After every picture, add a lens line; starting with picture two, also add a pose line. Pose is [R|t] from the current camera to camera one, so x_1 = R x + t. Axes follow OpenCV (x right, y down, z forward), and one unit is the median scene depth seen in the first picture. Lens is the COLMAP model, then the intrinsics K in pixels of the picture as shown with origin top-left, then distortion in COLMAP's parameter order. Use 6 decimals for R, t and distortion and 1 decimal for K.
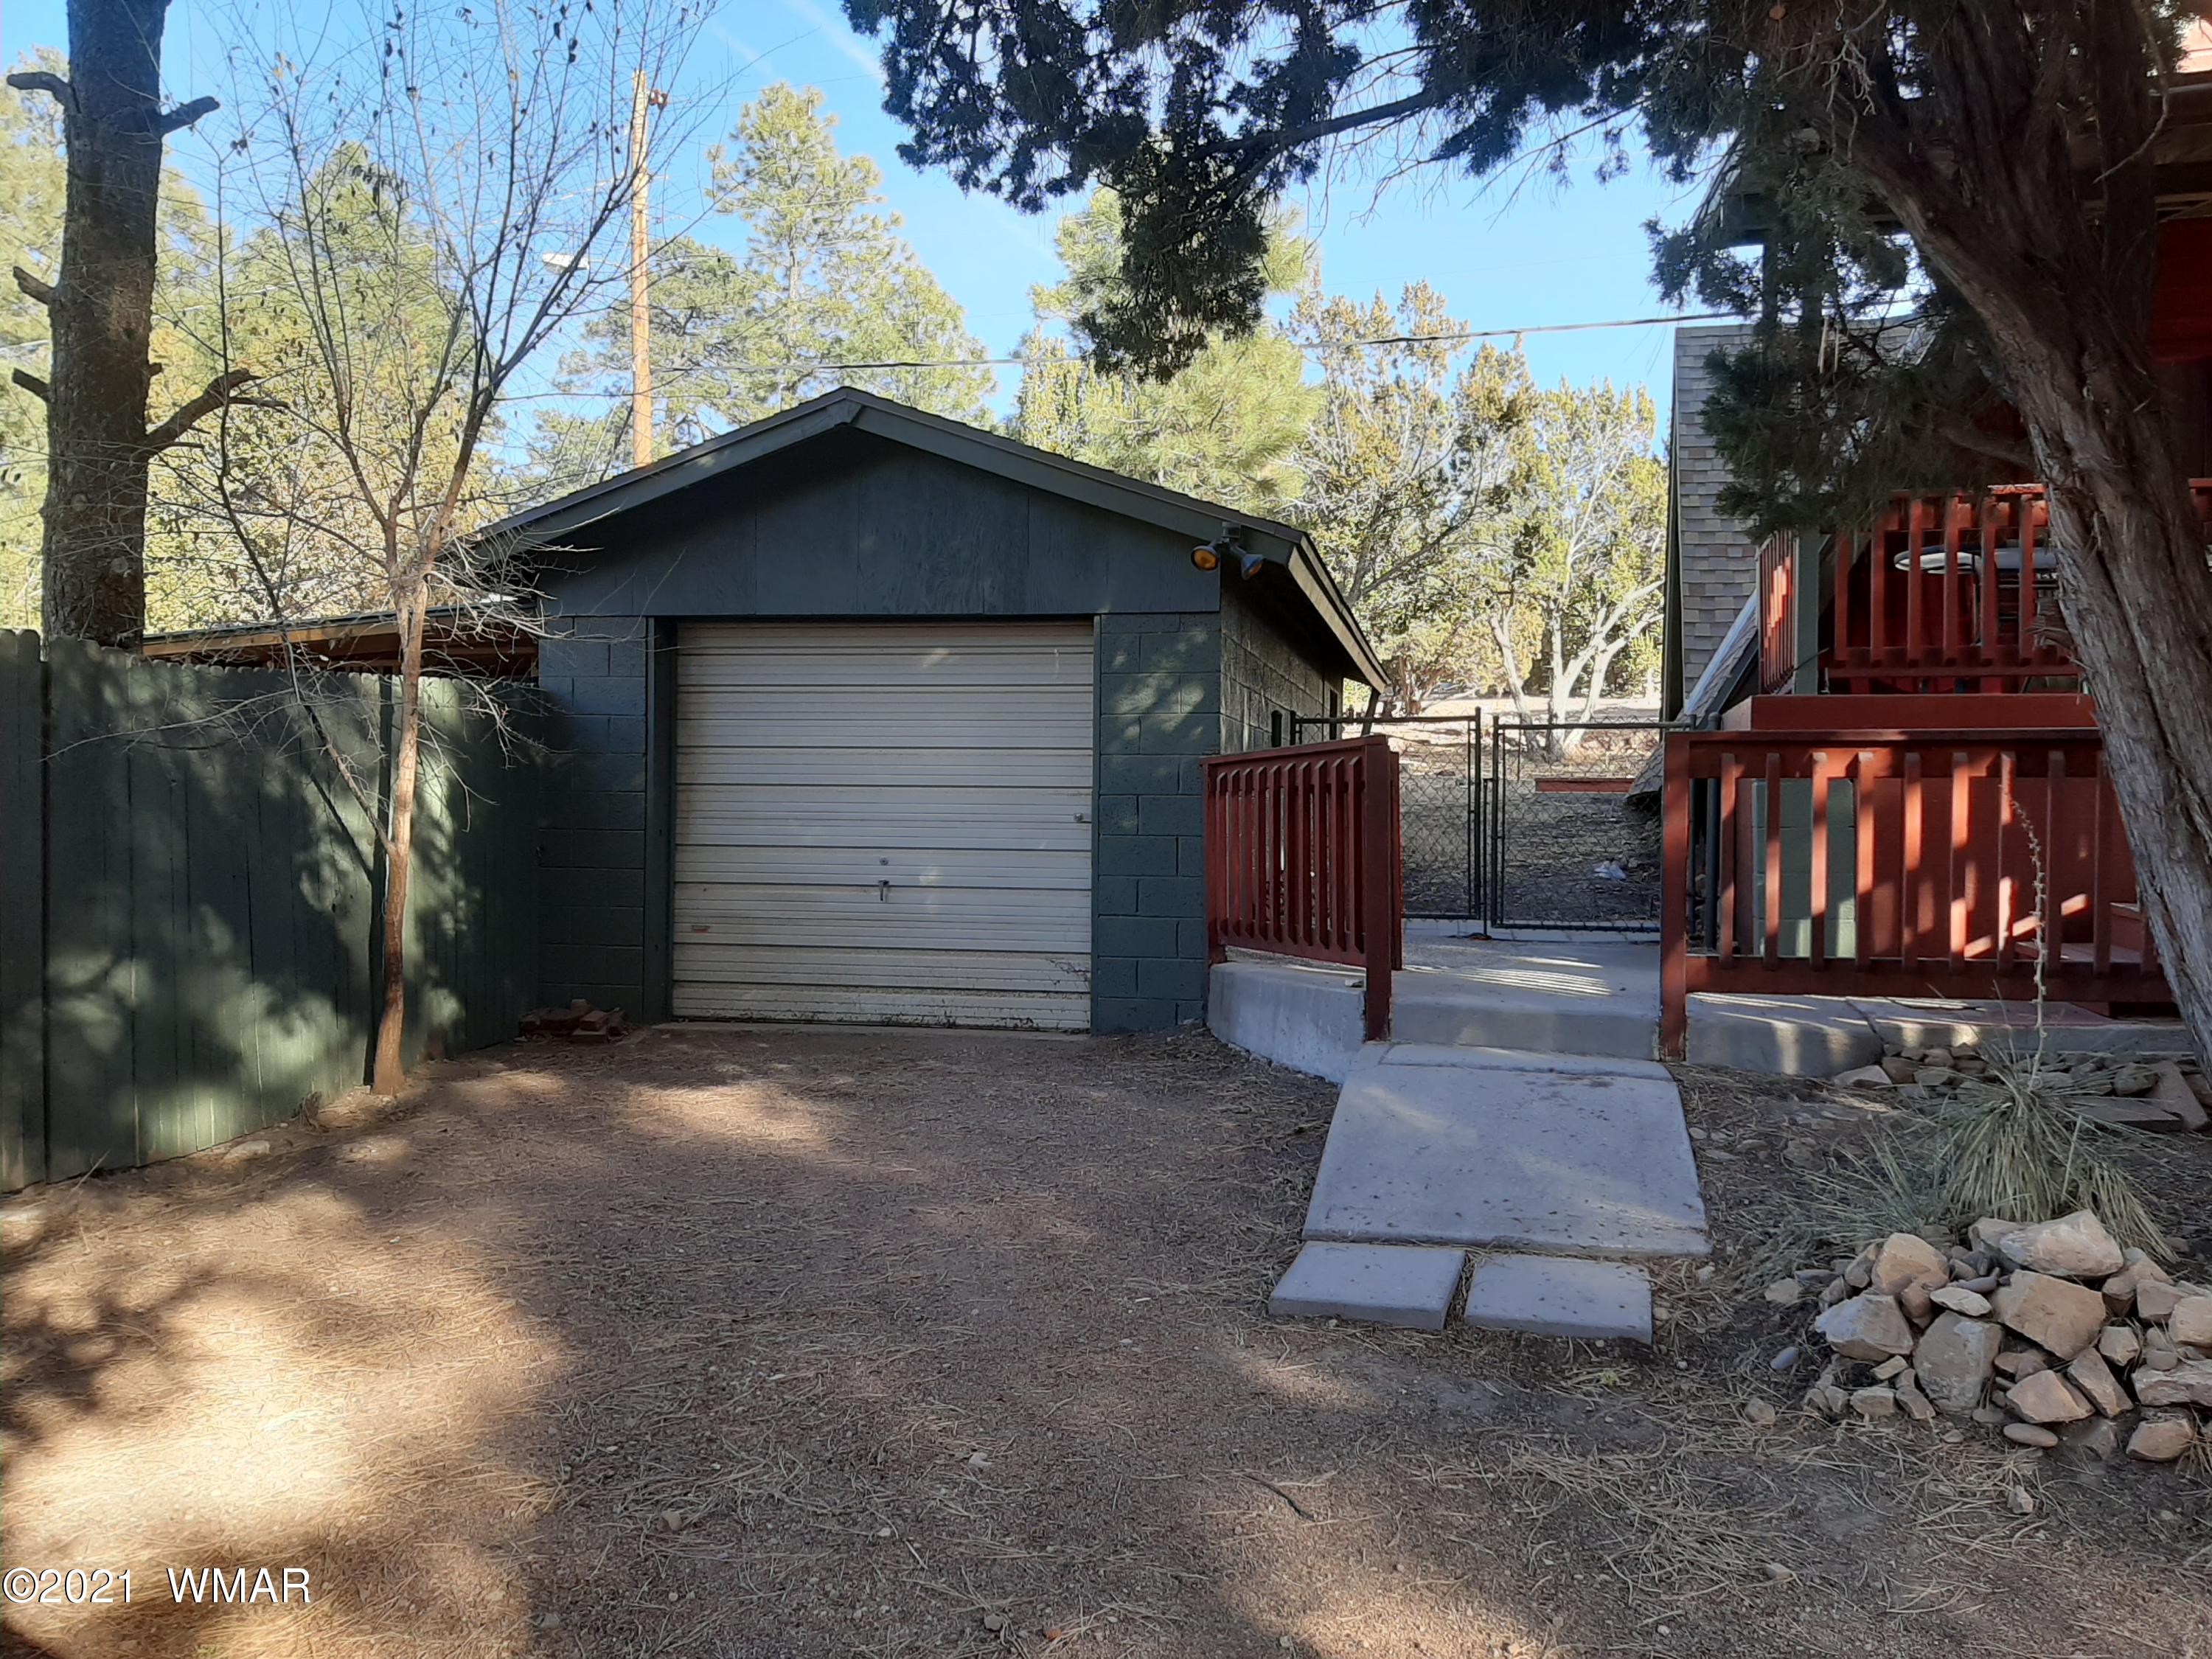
lens RADIAL K [[1706.1, 0, 1101.5], [0, 1706.1, 815.8], [0, 0, 1]] dist [0.015115, -0.002635]
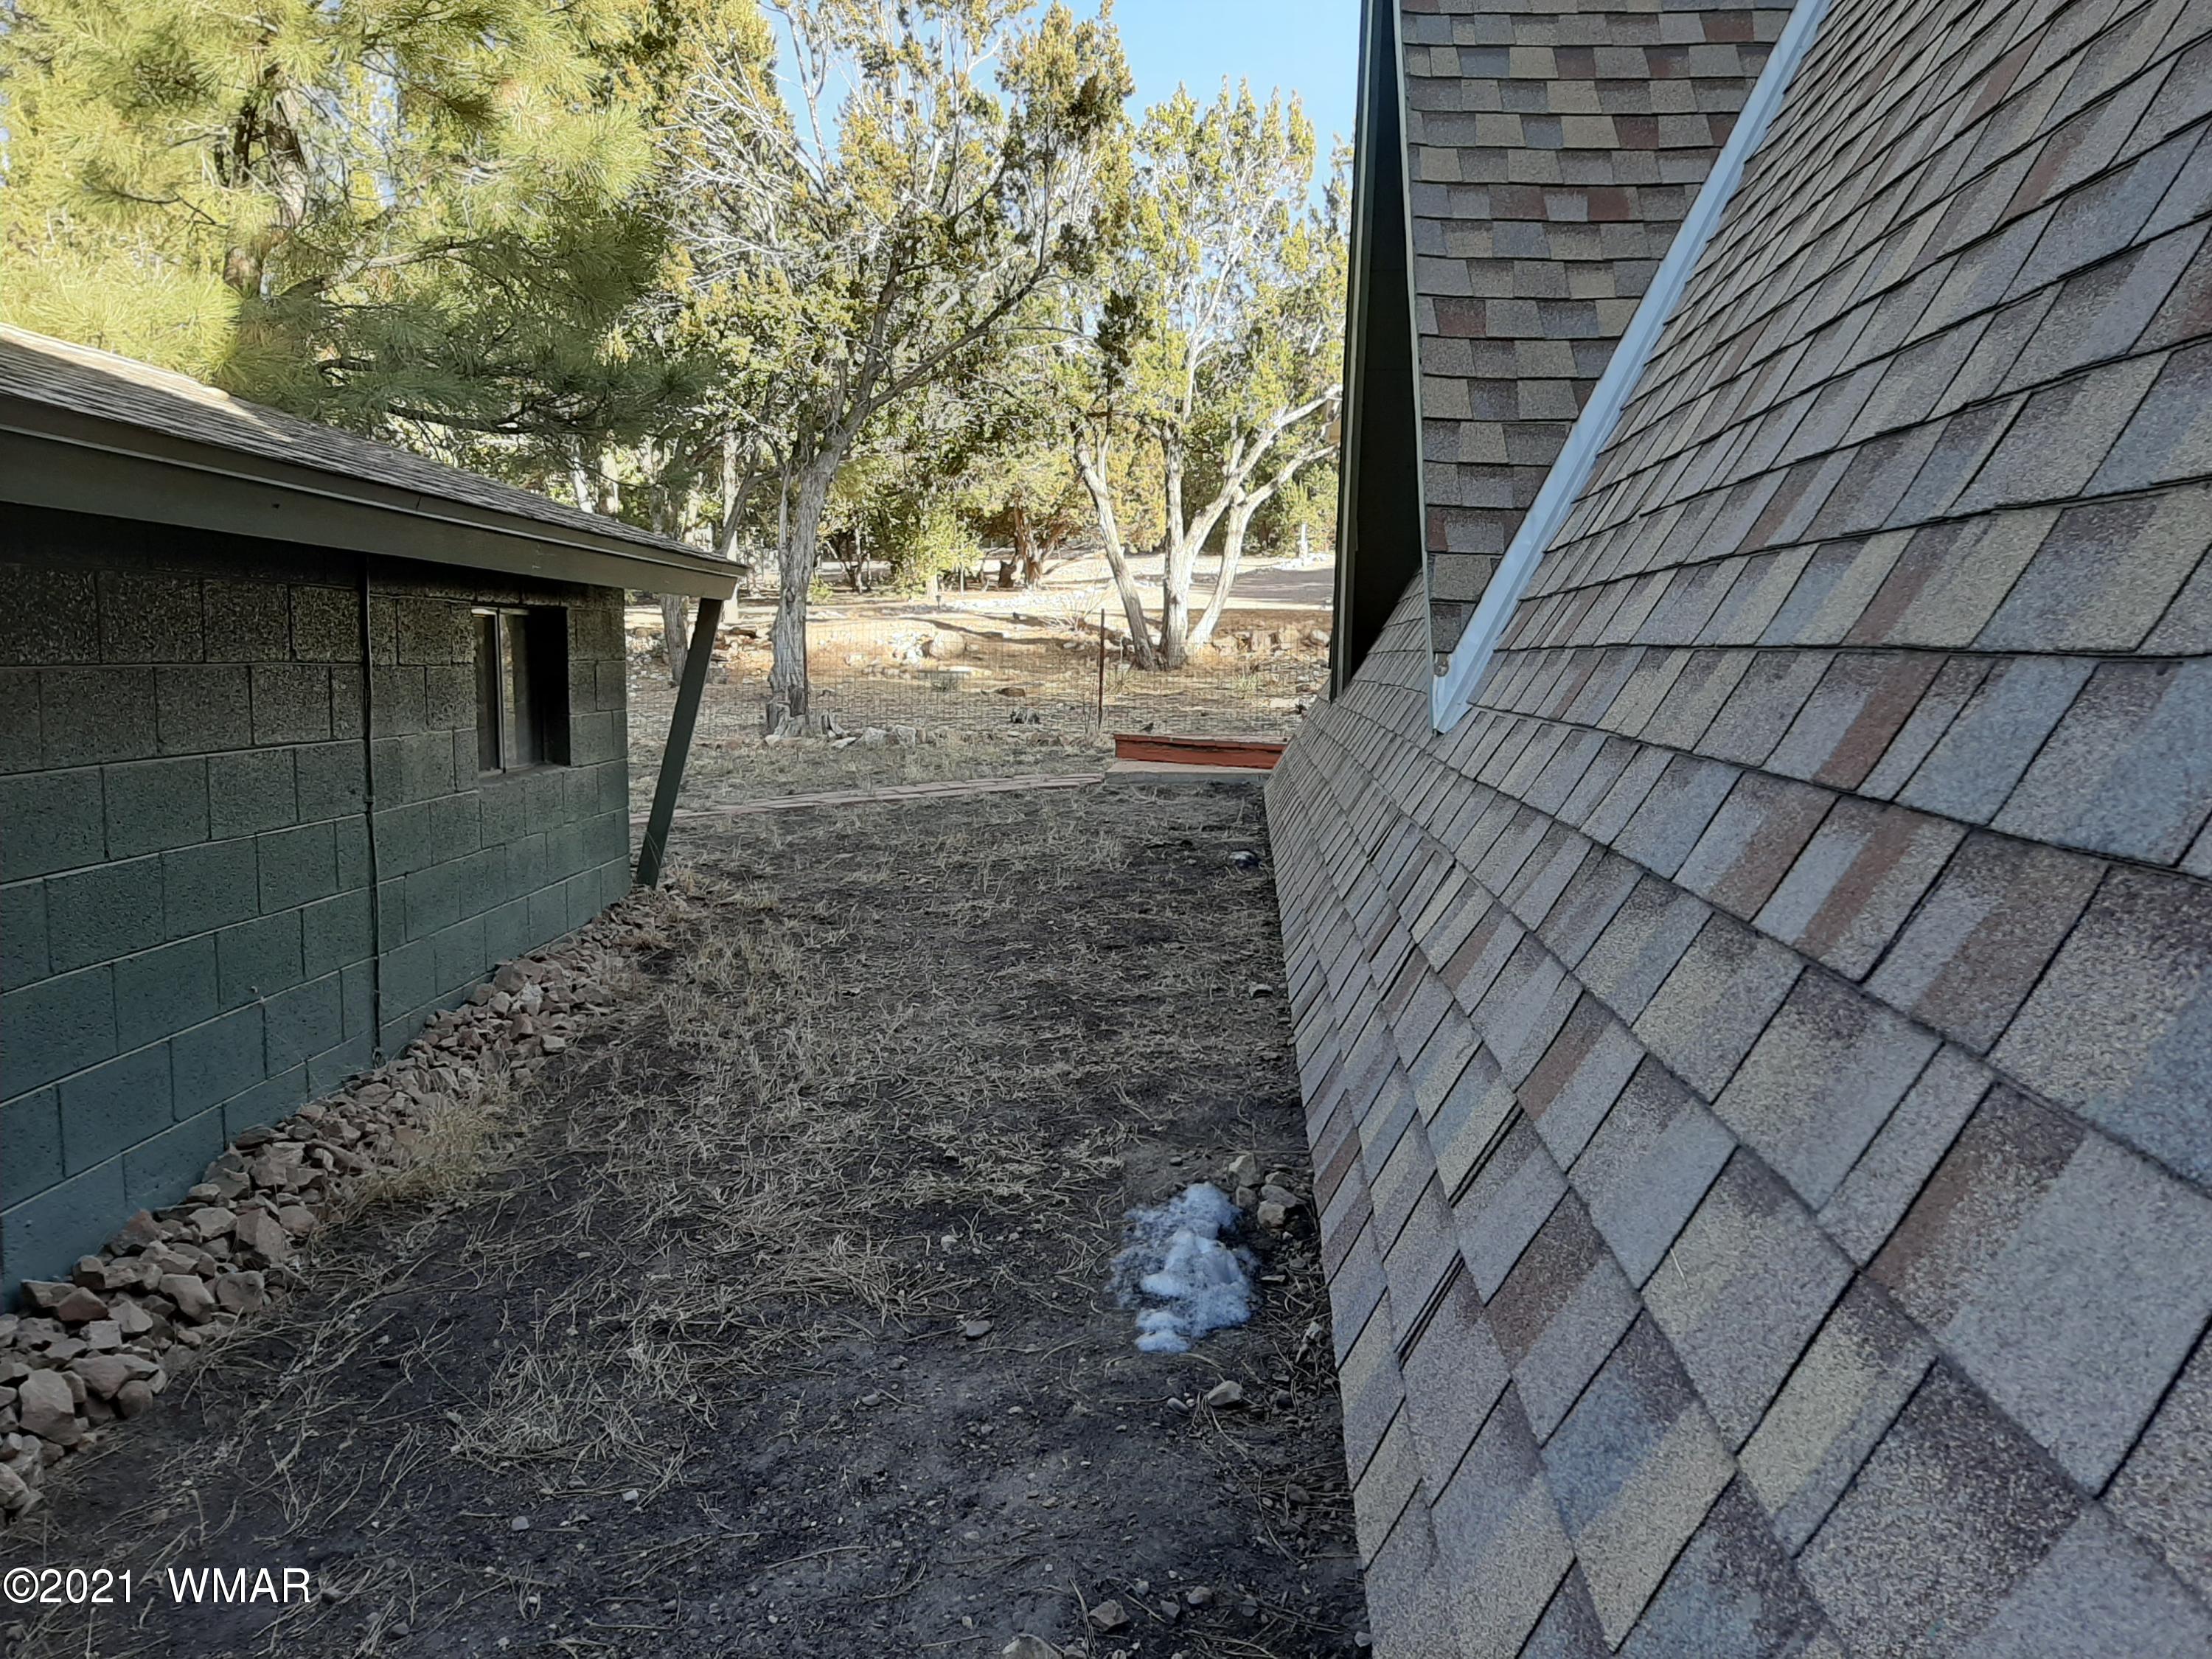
lens RADIAL K [[1706.1, 0, 1109.1], [0, 1706.1, 841.0], [0, 0, 1]] dist [0.015115, -0.002635]
pose [[0.980370, -0.031358, 0.194658, 0.106416], [0.011443, 0.994657, 0.102600, -0.033266], [-0.196835, -0.098358, 0.975491, 0.336426]]
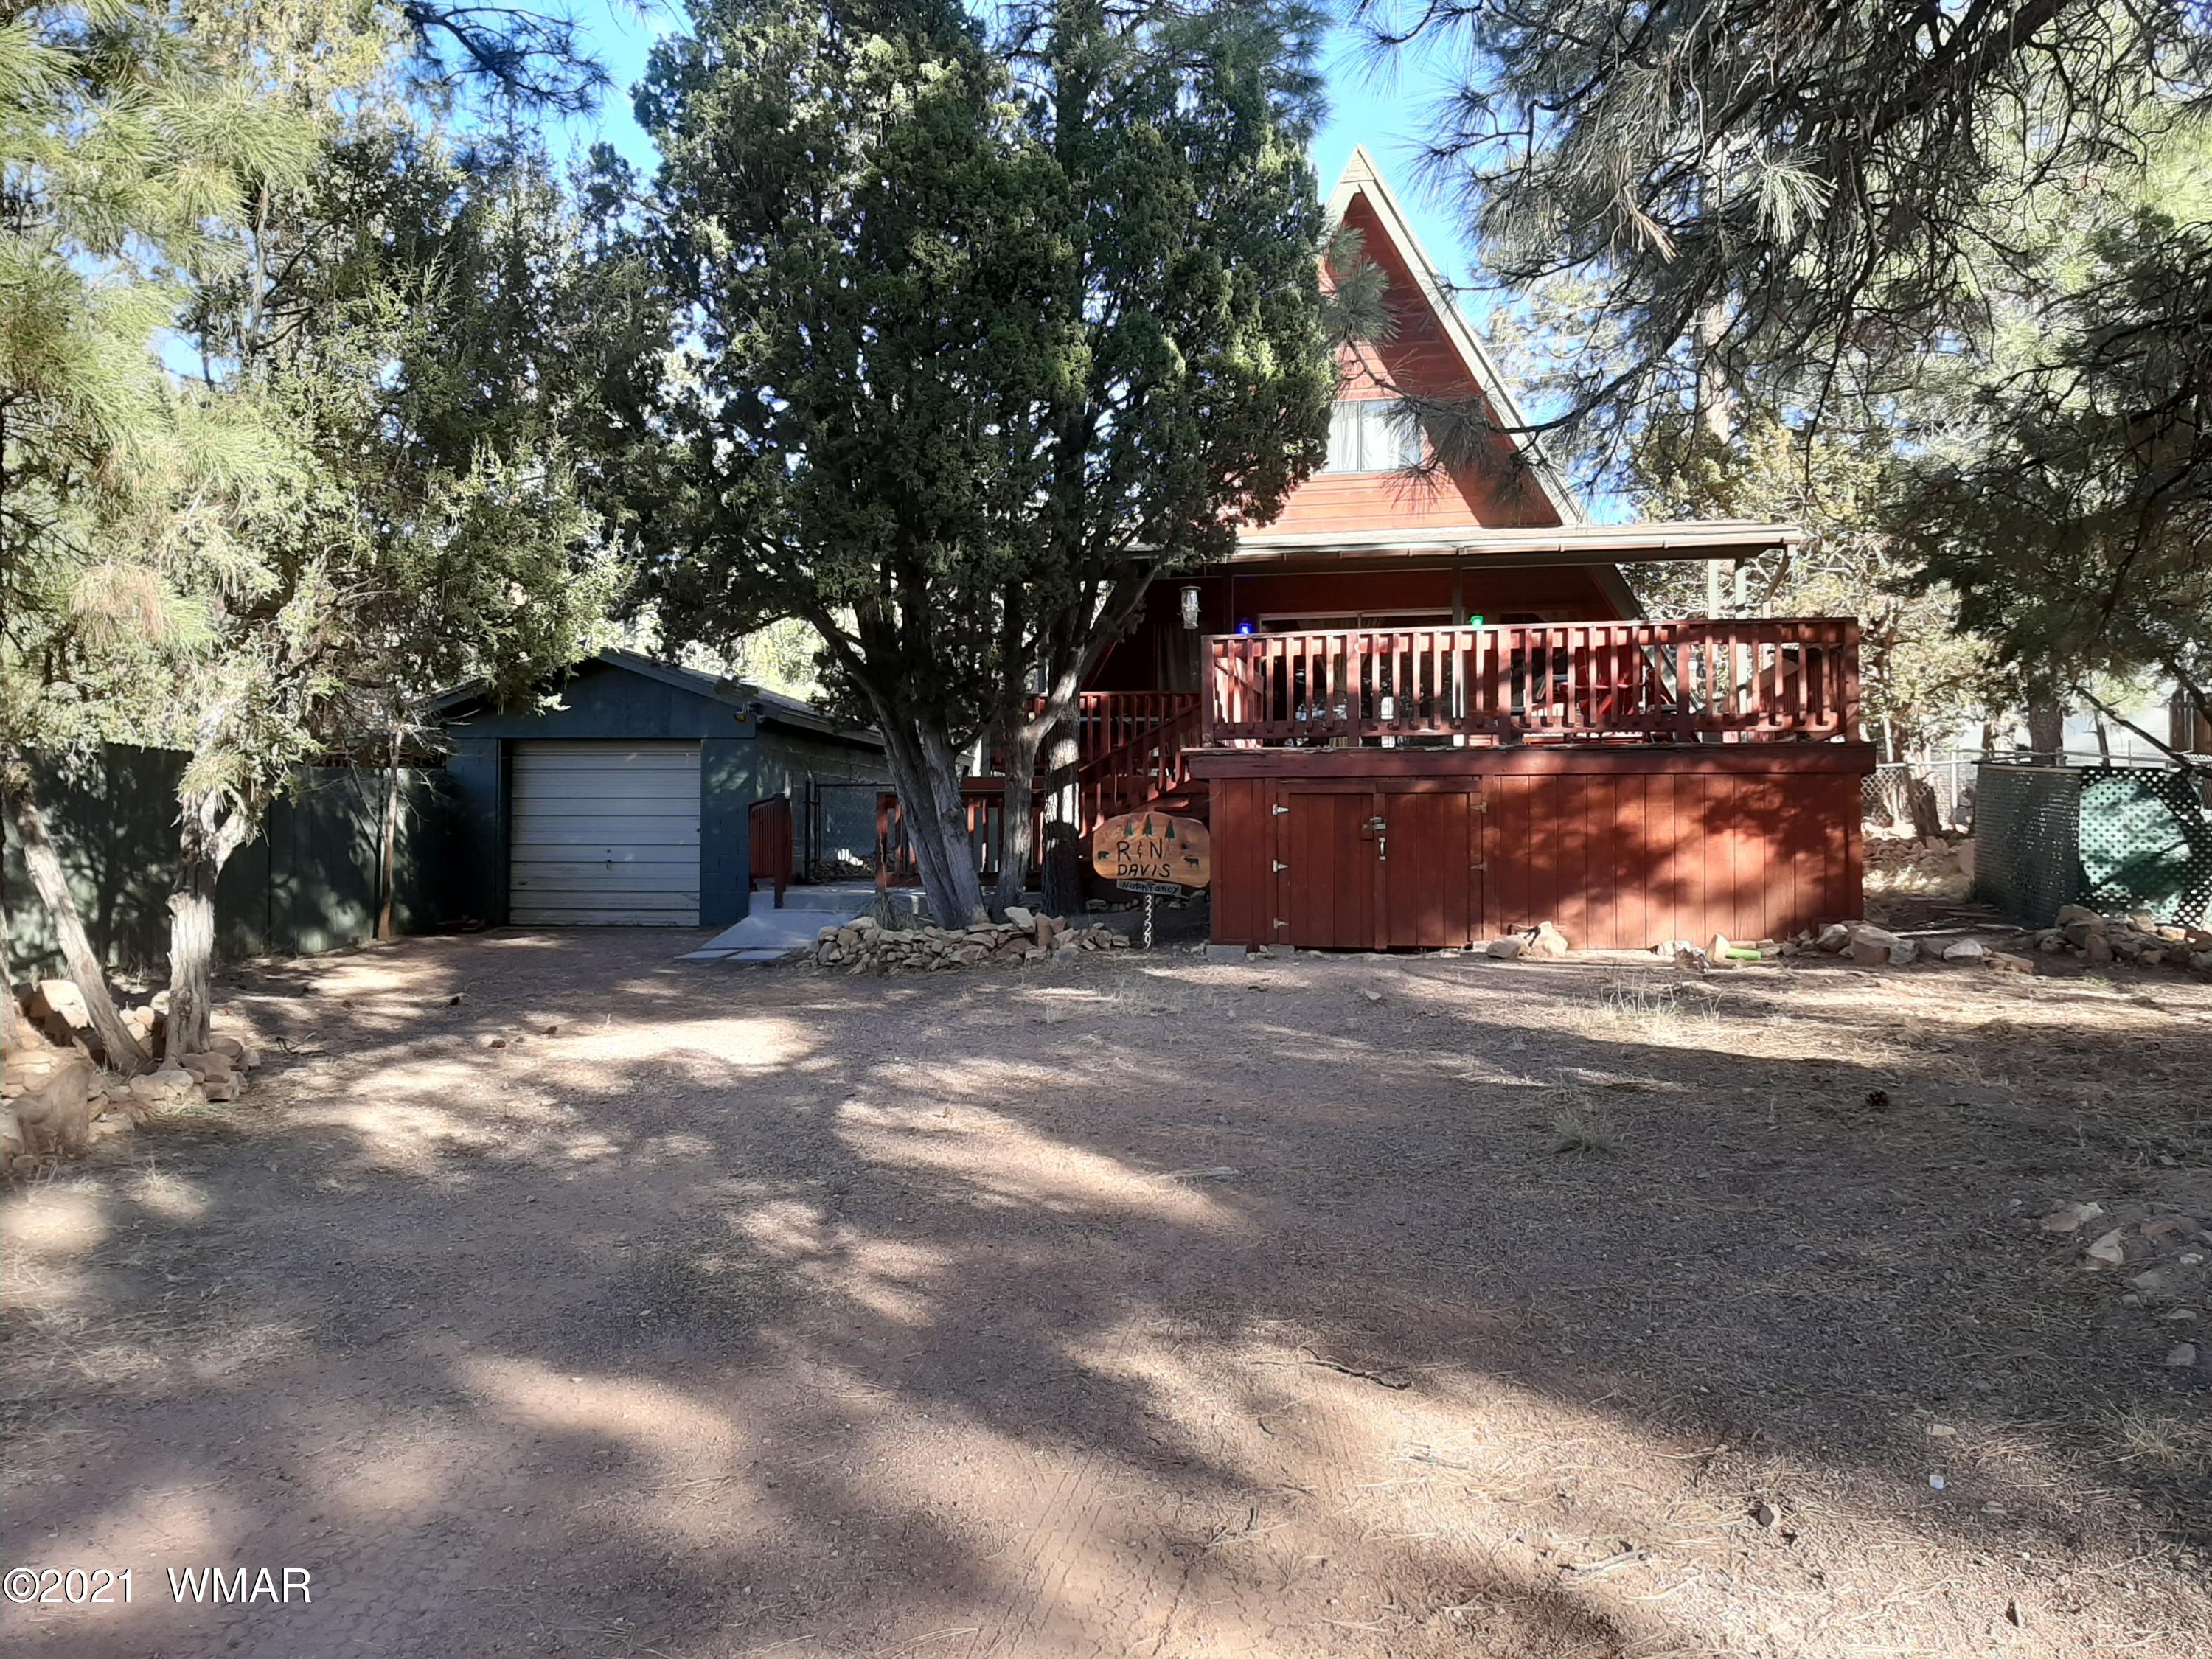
lens RADIAL K [[1706.1, 0, 1095.5], [0, 1706.1, 828.0], [0, 0, 1]] dist [0.015115, -0.002635]
pose [[0.998900, -0.003942, 0.046730, 0.439007], [0.005142, 0.999659, -0.025591, 0.063438], [-0.046613, 0.025803, 0.998580, -1.350530]]
